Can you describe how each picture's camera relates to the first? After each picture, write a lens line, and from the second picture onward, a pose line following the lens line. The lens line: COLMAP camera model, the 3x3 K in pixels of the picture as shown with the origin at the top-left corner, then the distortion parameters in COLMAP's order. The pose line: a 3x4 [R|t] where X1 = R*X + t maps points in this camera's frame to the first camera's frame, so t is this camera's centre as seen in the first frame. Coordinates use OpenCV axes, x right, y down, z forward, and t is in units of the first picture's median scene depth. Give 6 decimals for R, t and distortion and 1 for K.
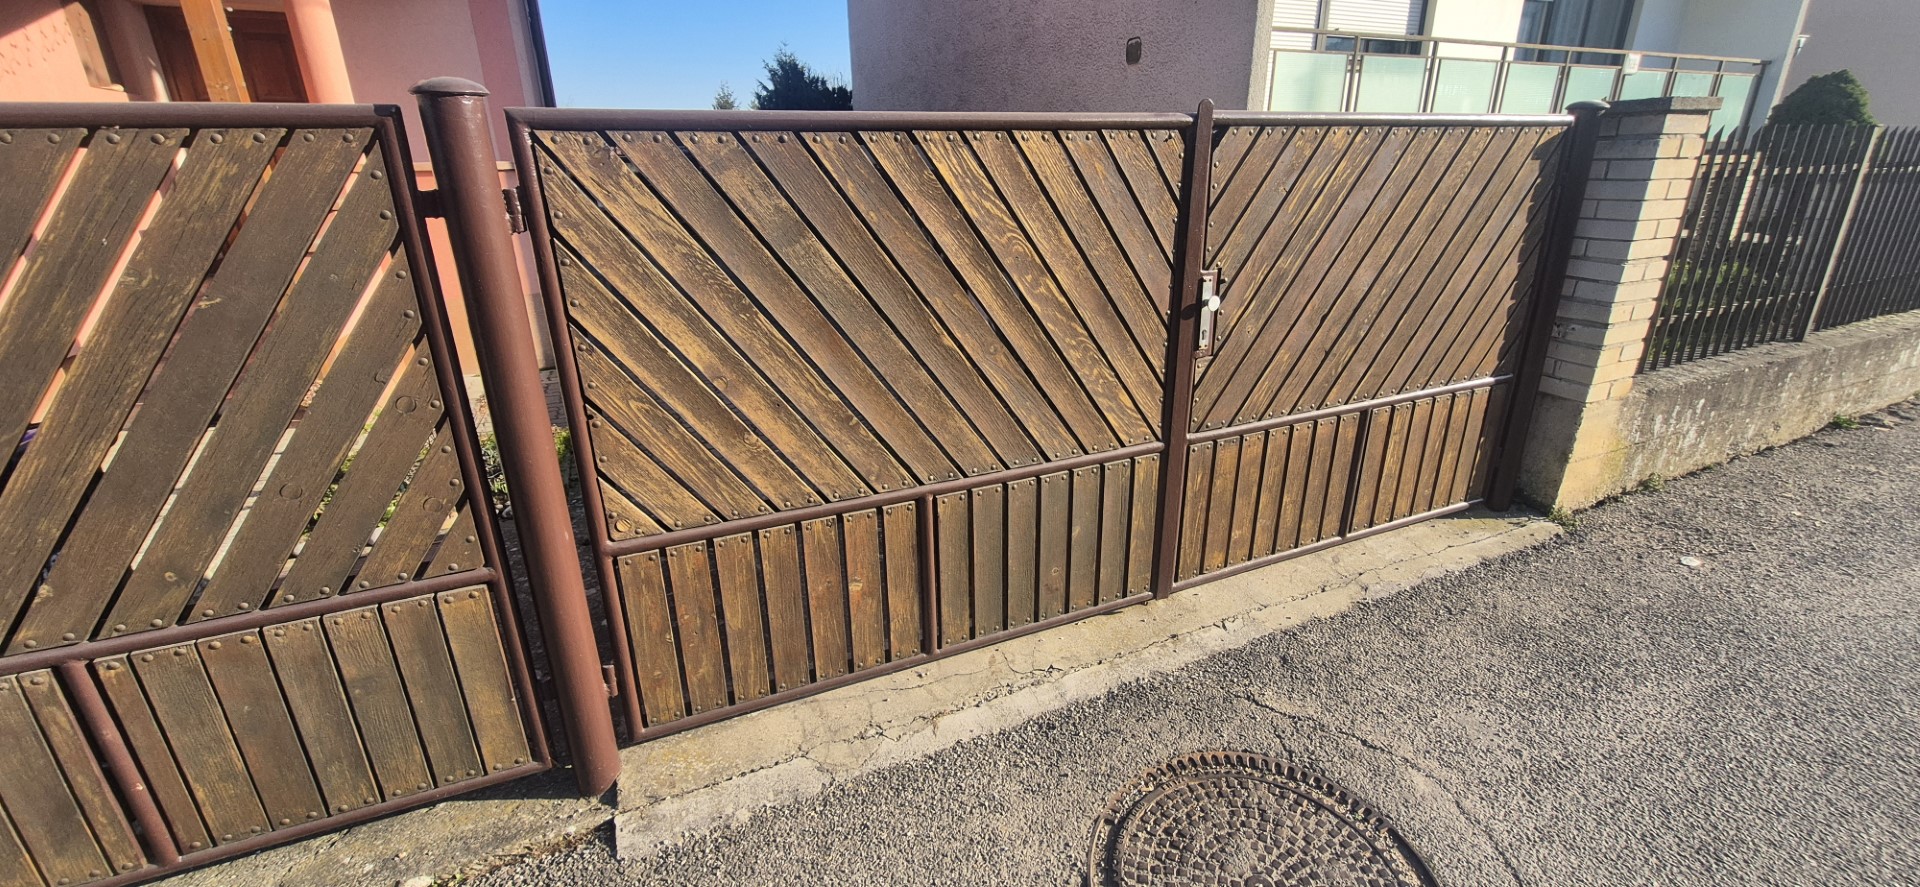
lens RADIAL K [[761.4, 0, 957.3], [0, 761.4, 417.9], [0, 0, 1]] dist [-0.000217, -0.000358]
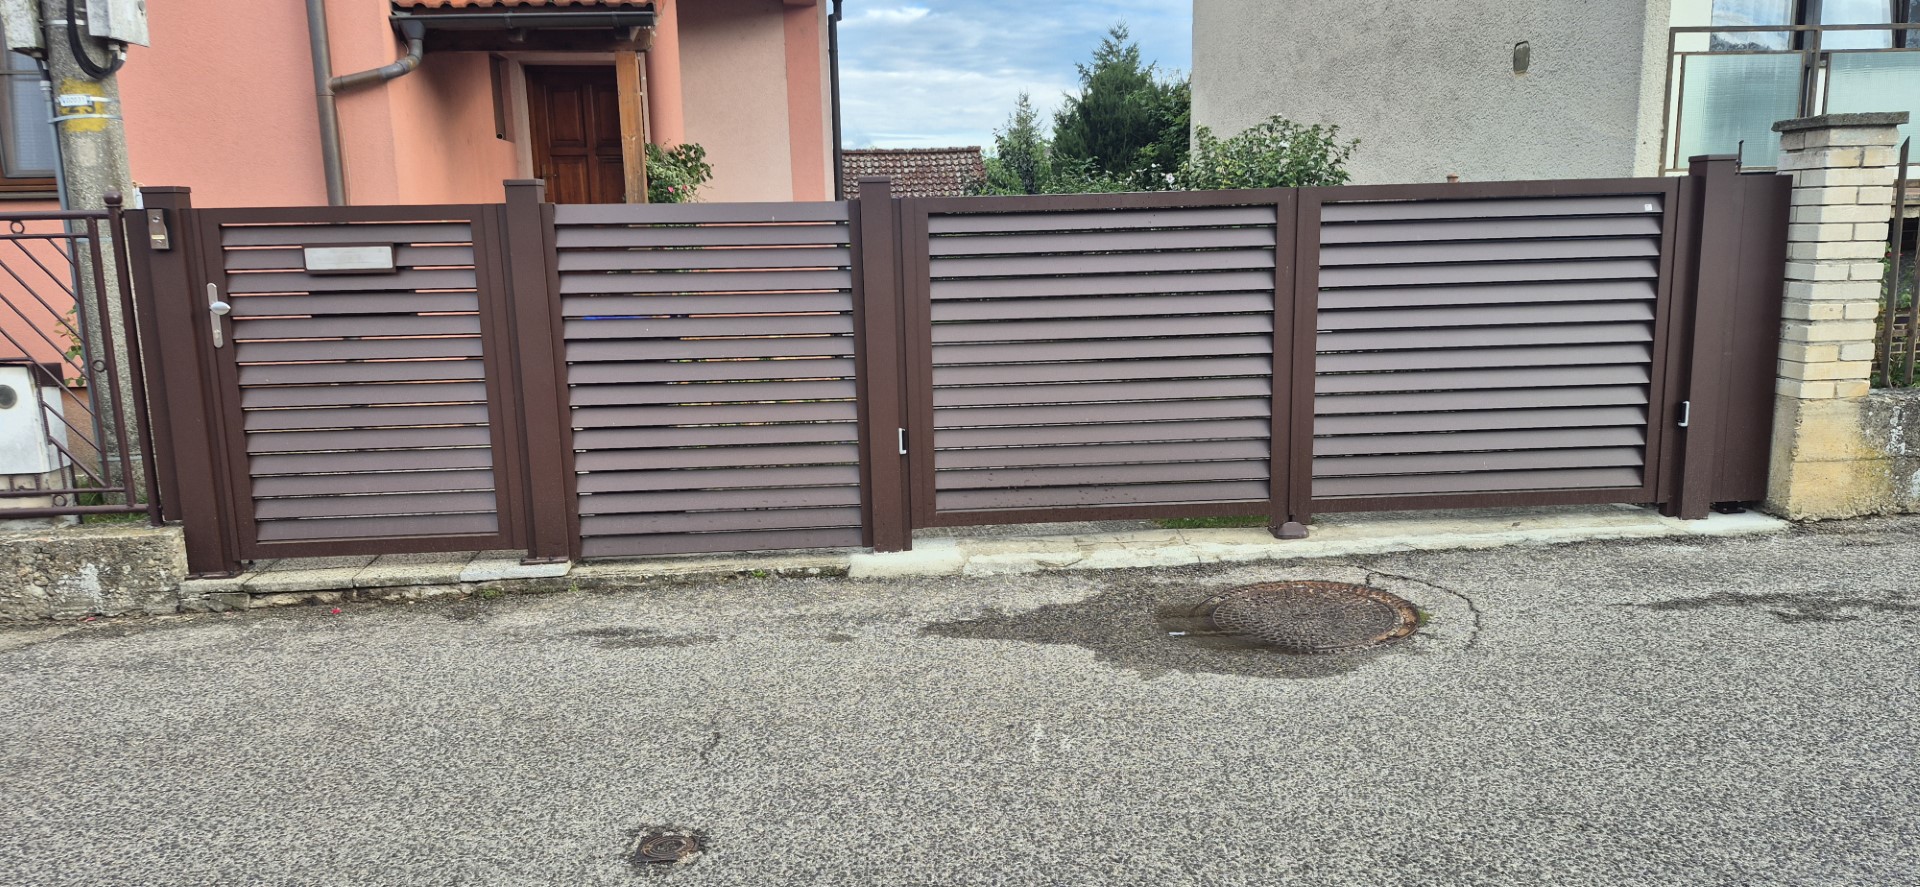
lens RADIAL K [[1334.6, 0, 928.7], [0, 1334.6, 445.4], [0, 0, 1]] dist [0.120918, -0.138064]
pose [[0.941641, 0.052005, -0.332577, 0.290936], [-0.103134, 0.985051, -0.137976, 0.361146], [0.320430, 0.164223, 0.932928, -0.936517]]
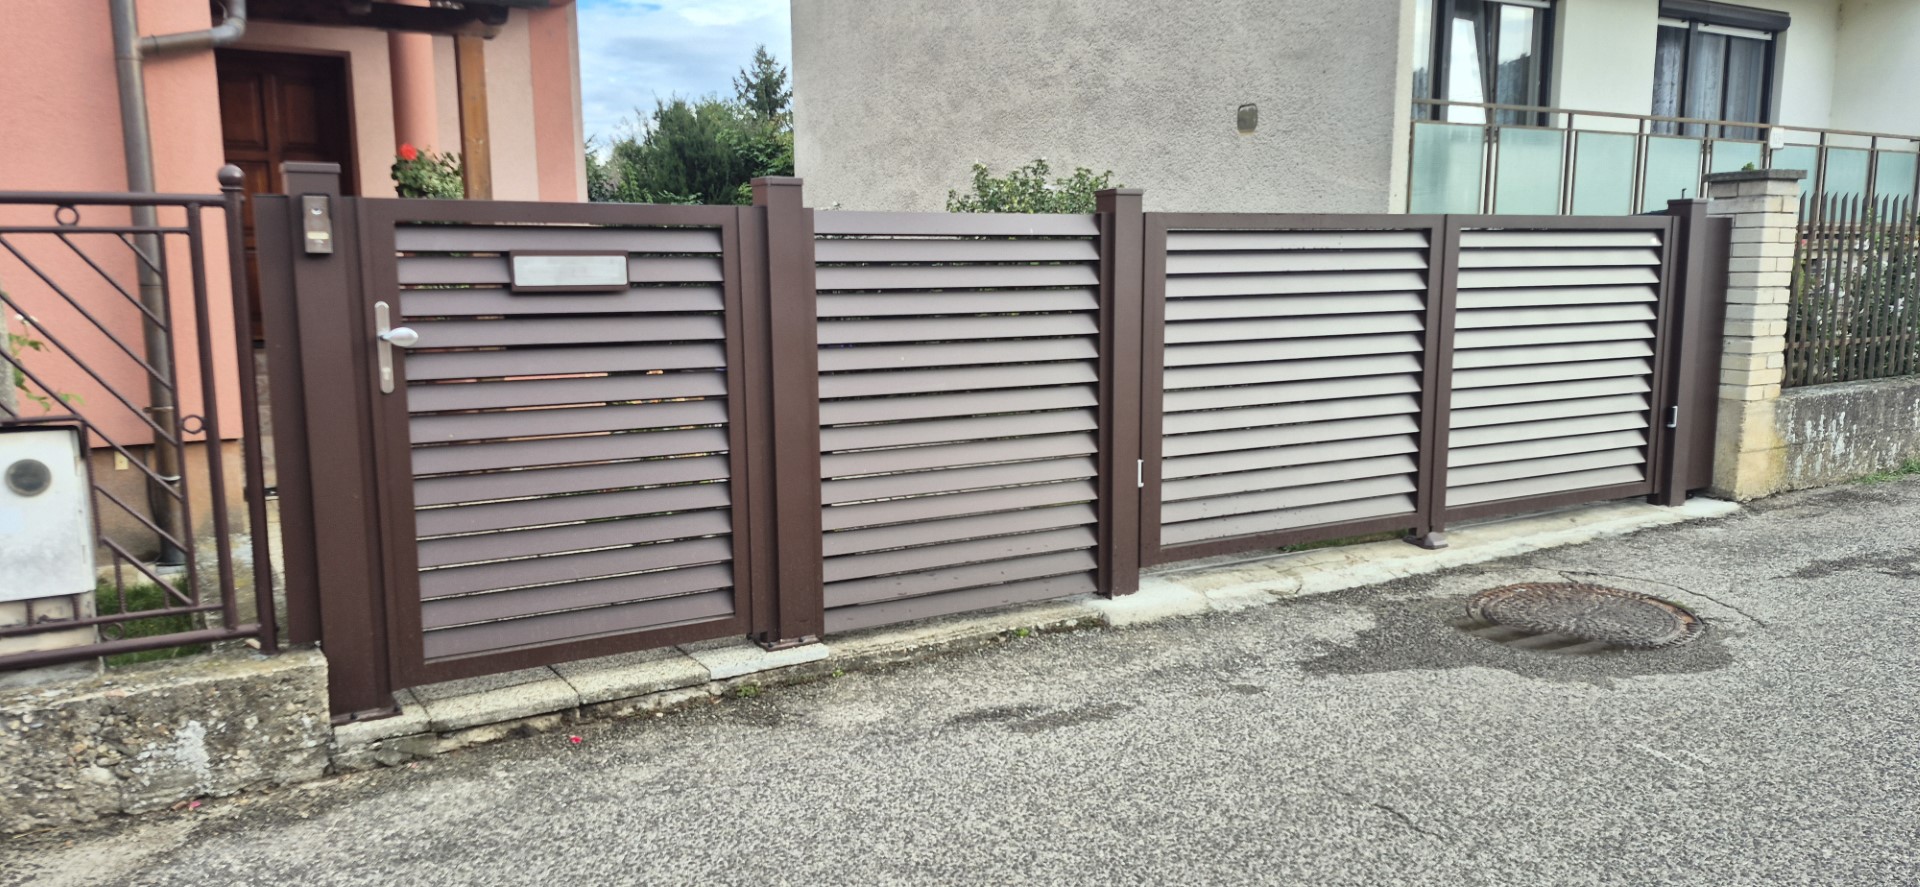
lens RADIAL K [[1334.6, 0, 928.7], [0, 1334.6, 445.4], [0, 0, 1]] dist [0.120918, -0.138064]
pose [[0.993314, -0.004808, 0.115346, -0.659134], [0.026874, 0.981315, -0.190522, 0.383946], [-0.112275, 0.192348, 0.974883, -0.882152]]
